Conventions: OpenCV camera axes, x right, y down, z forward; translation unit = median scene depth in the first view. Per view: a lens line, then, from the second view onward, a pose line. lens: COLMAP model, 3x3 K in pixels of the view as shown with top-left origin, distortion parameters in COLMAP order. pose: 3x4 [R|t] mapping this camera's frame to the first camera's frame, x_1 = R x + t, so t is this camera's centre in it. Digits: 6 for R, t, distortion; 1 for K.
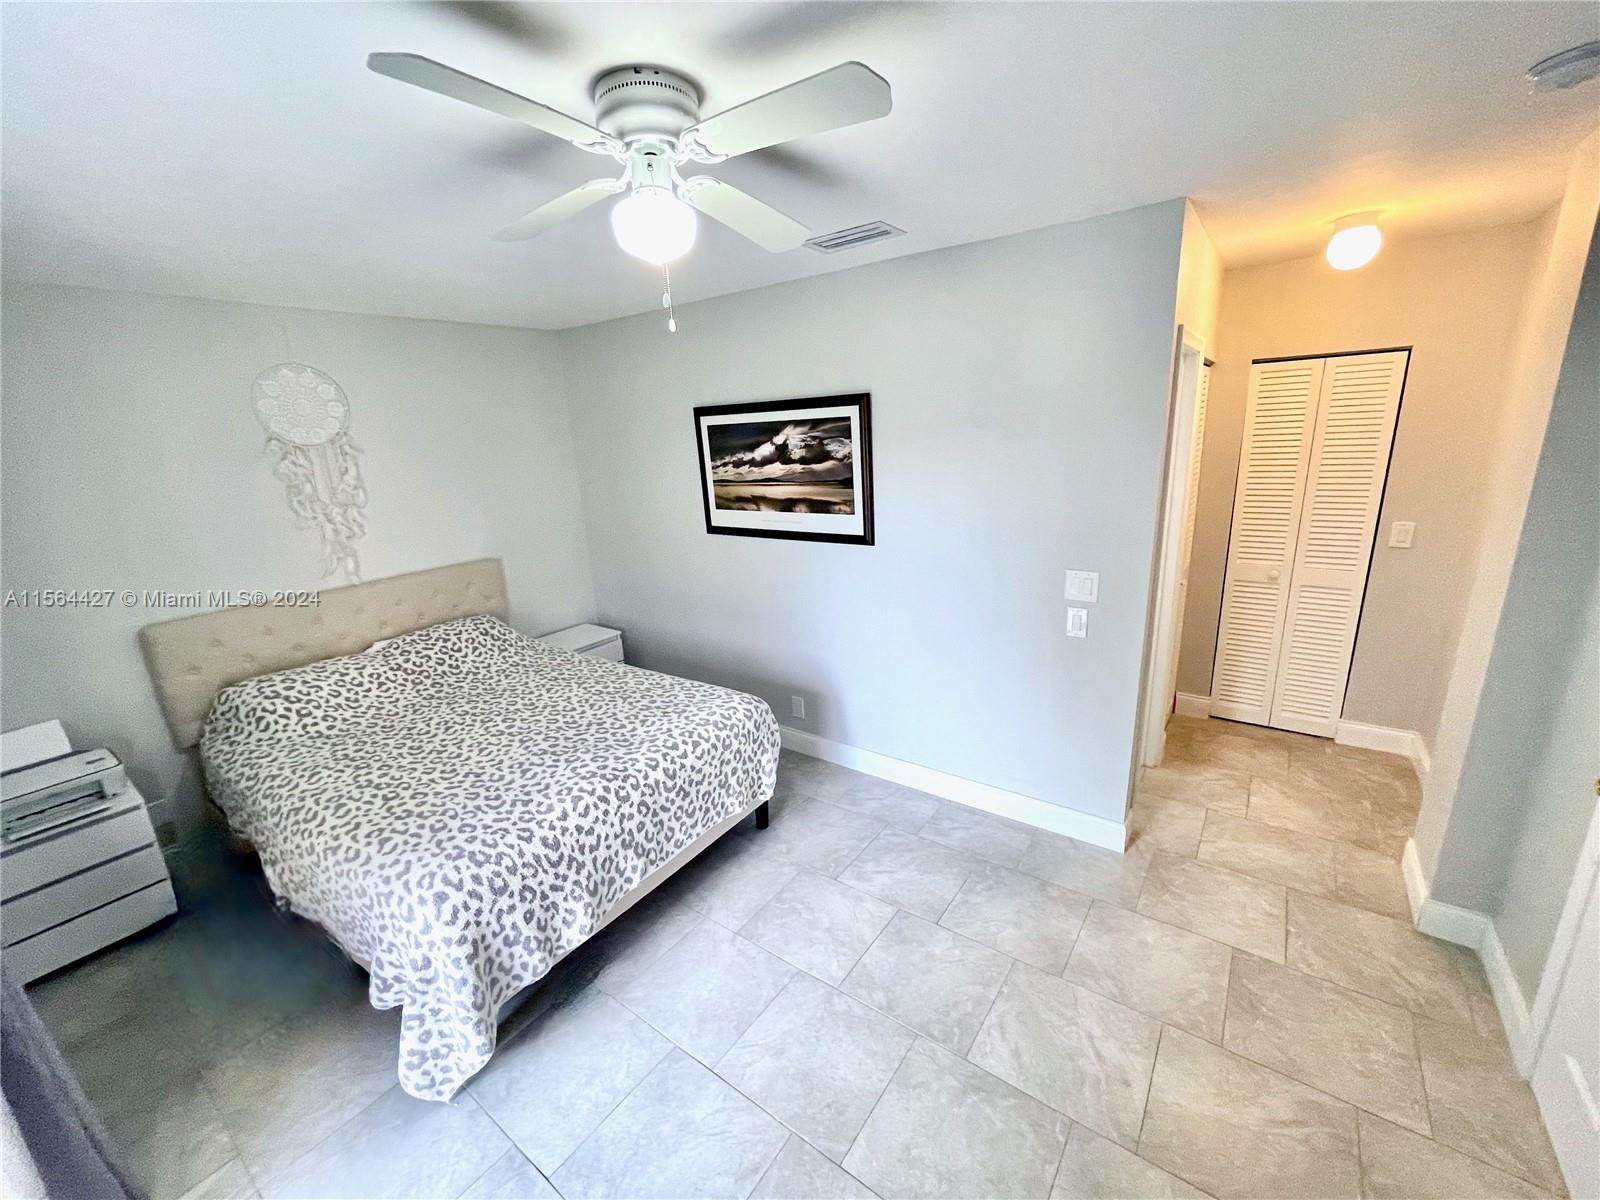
lens RADIAL K [[648.5, 0, 769.4], [0, 648.5, 604.2], [0, 0, 1]] dist [-0.001875, -0.000191]
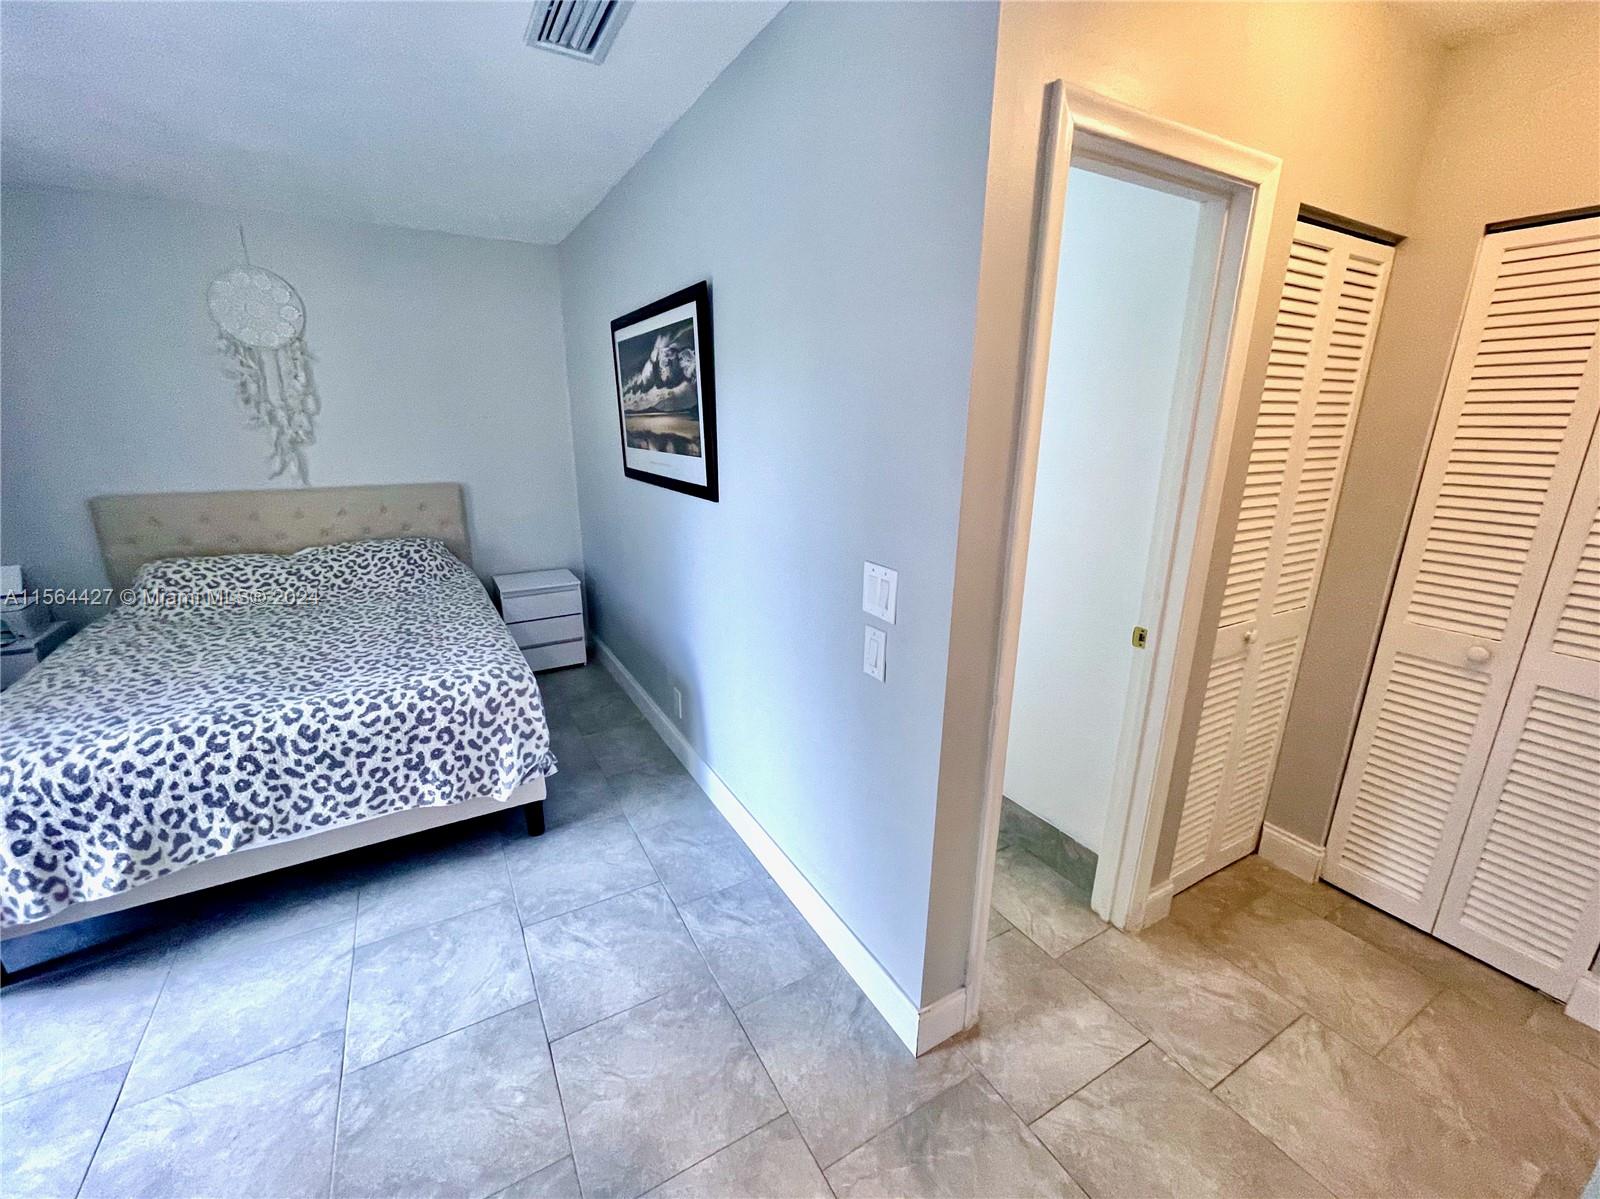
lens RADIAL K [[649.1, 0, 794.6], [0, 649.1, 604.3], [0, 0, 1]] dist [-0.012556, 0.006021]
pose [[0.915473, 0.166541, -0.366296, 0.646287], [-0.158528, 0.985980, 0.052082, -0.036352], [0.369834, 0.010388, 0.929040, 0.448349]]
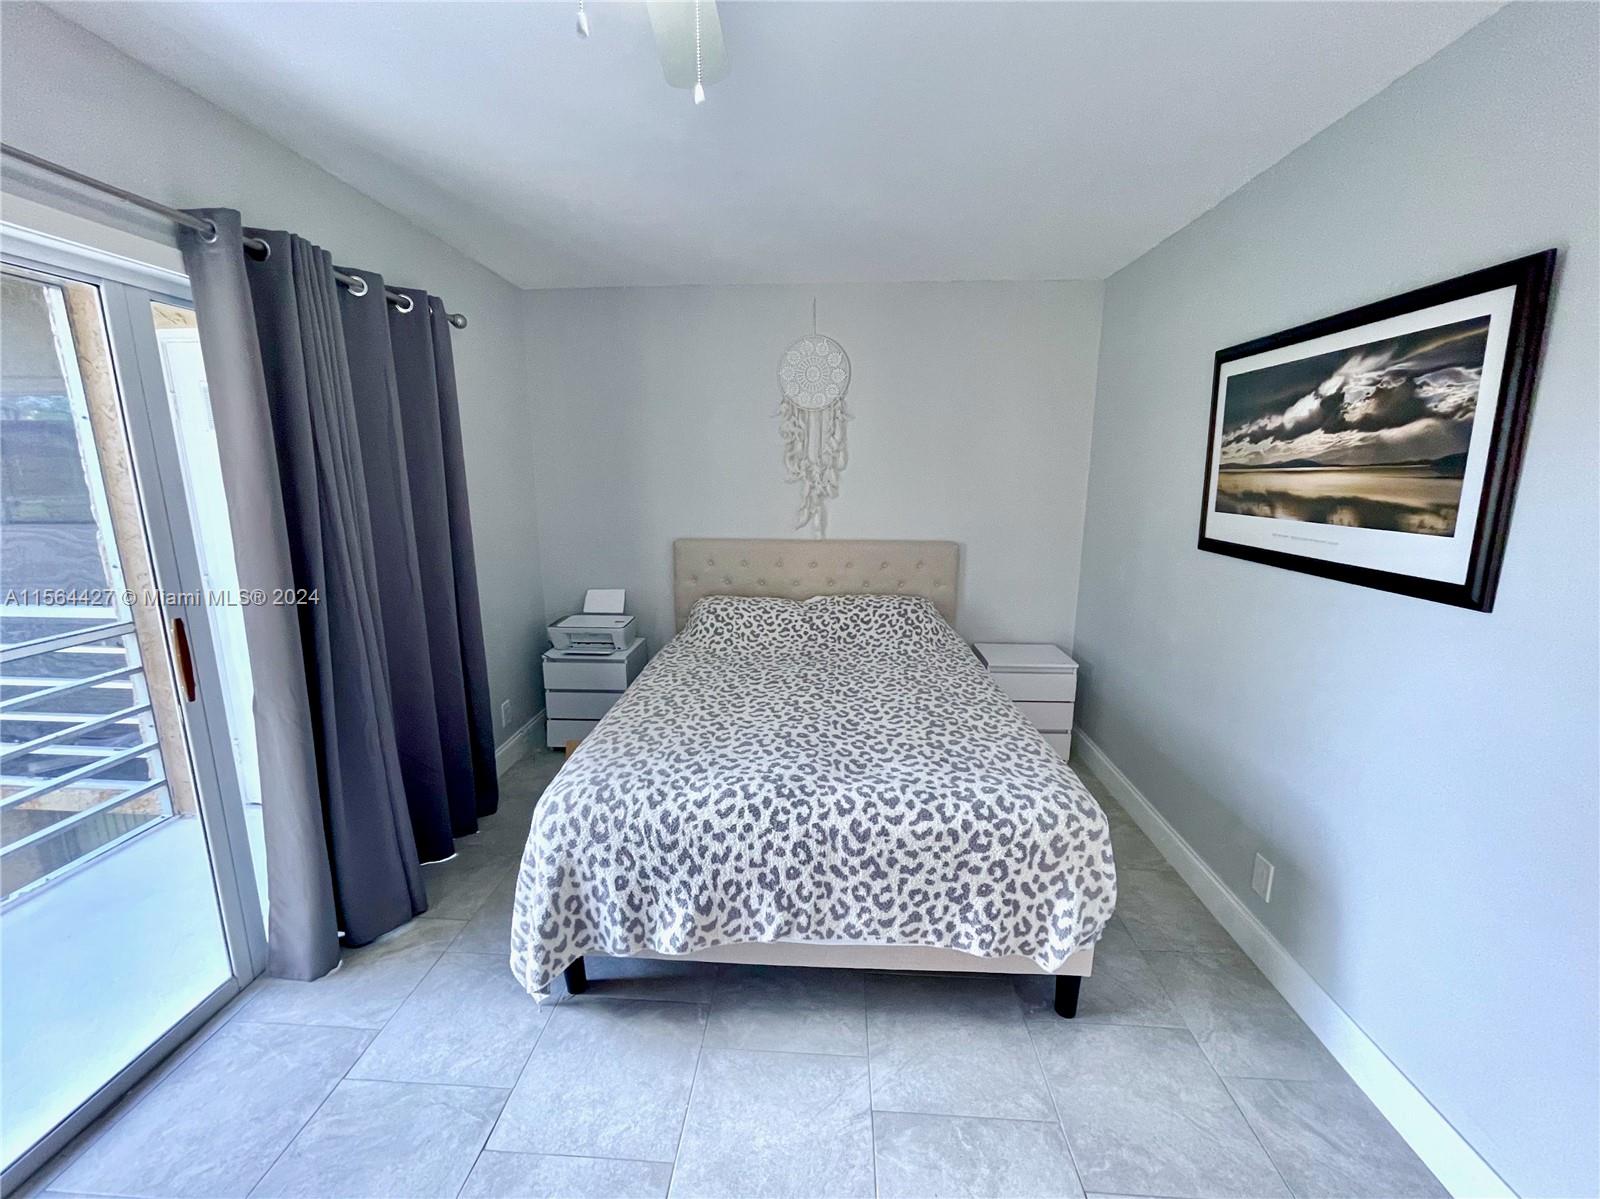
lens RADIAL K [[644.0, 0, 806.2], [0, 644.0, 605.0], [0, 0, 1]] dist [0.000377, -0.000292]
pose [[0.562433, 0.222598, -0.796316, 0.303969], [-0.251726, 0.963461, 0.091529, -0.025030], [0.787594, 0.148975, 0.597915, 0.474156]]
